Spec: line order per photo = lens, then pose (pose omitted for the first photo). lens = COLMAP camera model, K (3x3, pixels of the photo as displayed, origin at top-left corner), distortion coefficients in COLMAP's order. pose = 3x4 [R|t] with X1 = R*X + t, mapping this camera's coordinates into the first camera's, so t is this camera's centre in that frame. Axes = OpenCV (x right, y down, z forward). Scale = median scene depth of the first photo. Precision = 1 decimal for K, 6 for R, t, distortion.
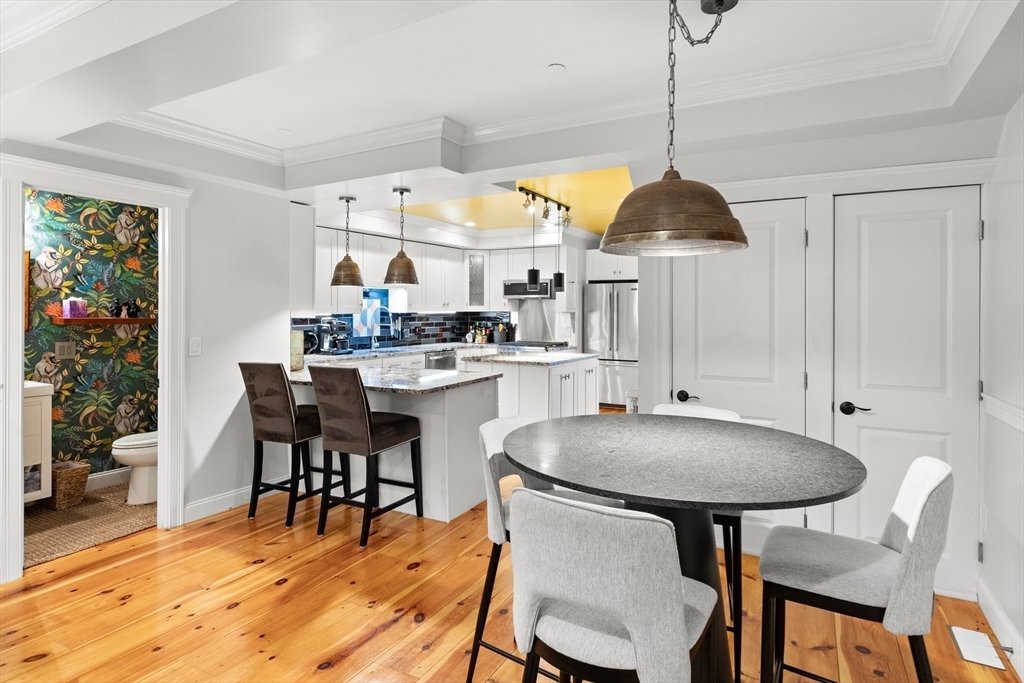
lens RADIAL K [[550.3, 0, 512.0], [0, 550.3, 319.7], [0, 0, 1]] dist [-0.000240, 0.000267]
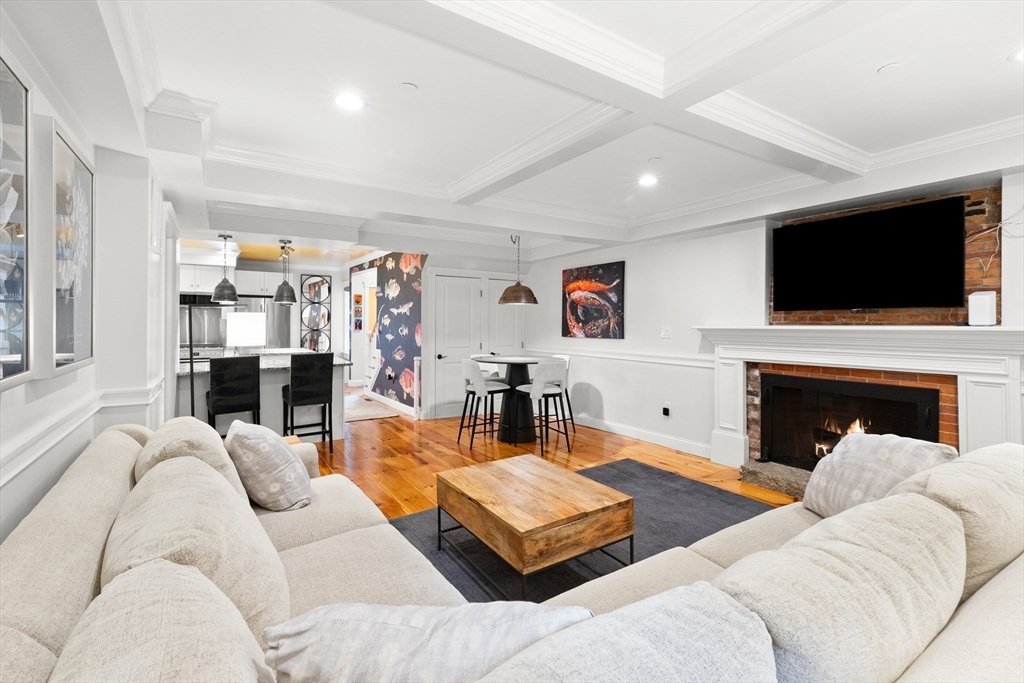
lens RADIAL K [[469.1, 0, 532.4], [0, 469.1, 323.0], [0, 0, 1]] dist [0.000232, 0.000001]
pose [[0.457319, -0.005196, 0.889288, -0.982407], [0.008863, 0.999960, 0.001284, -0.002444], [-0.889259, 0.007294, 0.457347, -0.197213]]
